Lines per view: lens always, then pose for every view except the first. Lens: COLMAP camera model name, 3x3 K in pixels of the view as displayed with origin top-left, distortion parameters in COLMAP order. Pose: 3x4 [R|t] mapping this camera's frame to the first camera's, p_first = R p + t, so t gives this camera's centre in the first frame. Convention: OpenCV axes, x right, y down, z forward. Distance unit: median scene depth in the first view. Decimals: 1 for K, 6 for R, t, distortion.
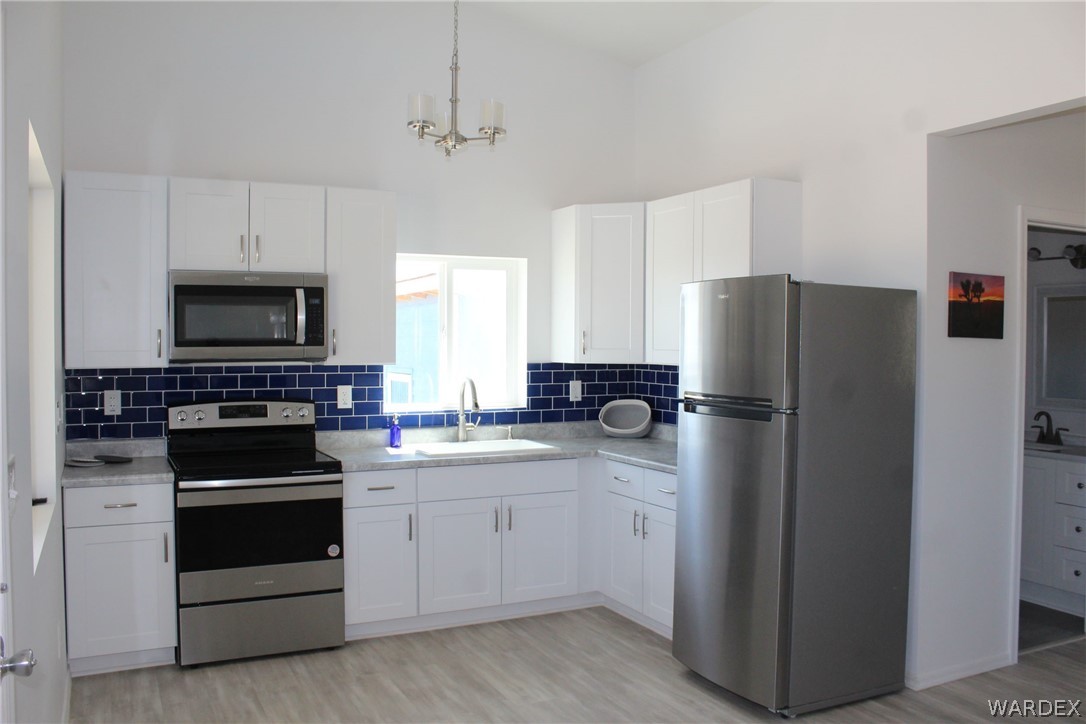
lens RADIAL K [[898.0, 0, 540.3], [0, 898.0, 377.1], [0, 0, 1]] dist [-0.177081, 0.166517]
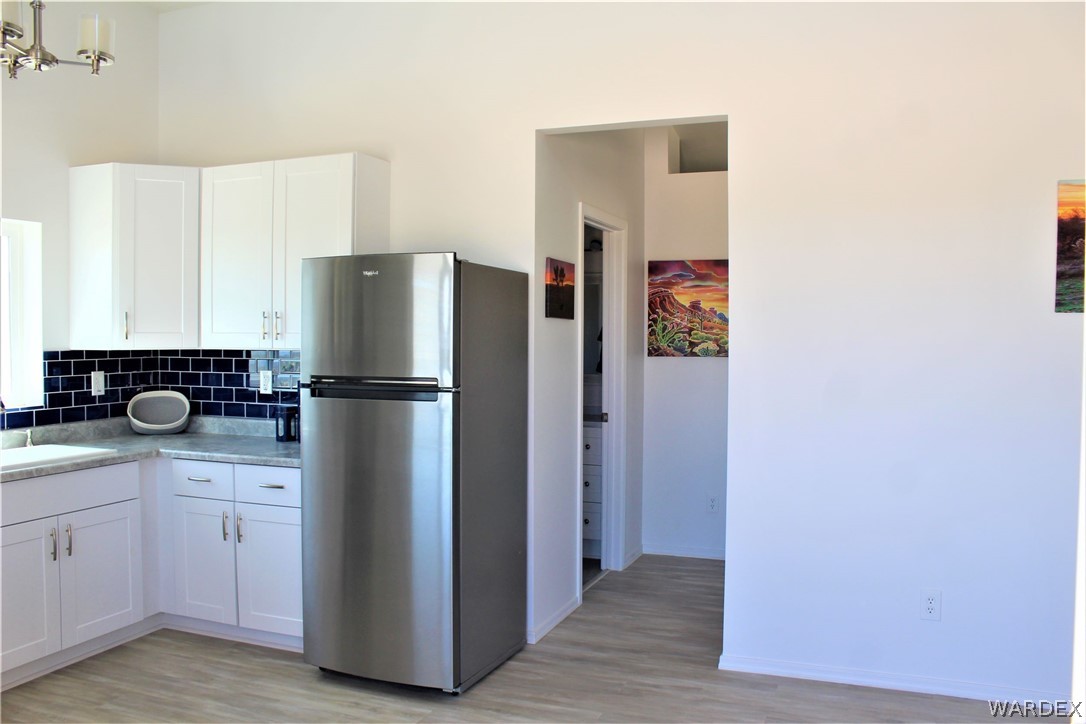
lens RADIAL K [[898.0, 0, 540.3], [0, 898.0, 377.1], [0, 0, 1]] dist [-0.177081, 0.166517]
pose [[0.745851, -0.034108, 0.665239, -0.230636], [0.026775, 0.999416, 0.021223, 0.003957], [-0.665574, 0.001982, 0.746329, 0.130748]]
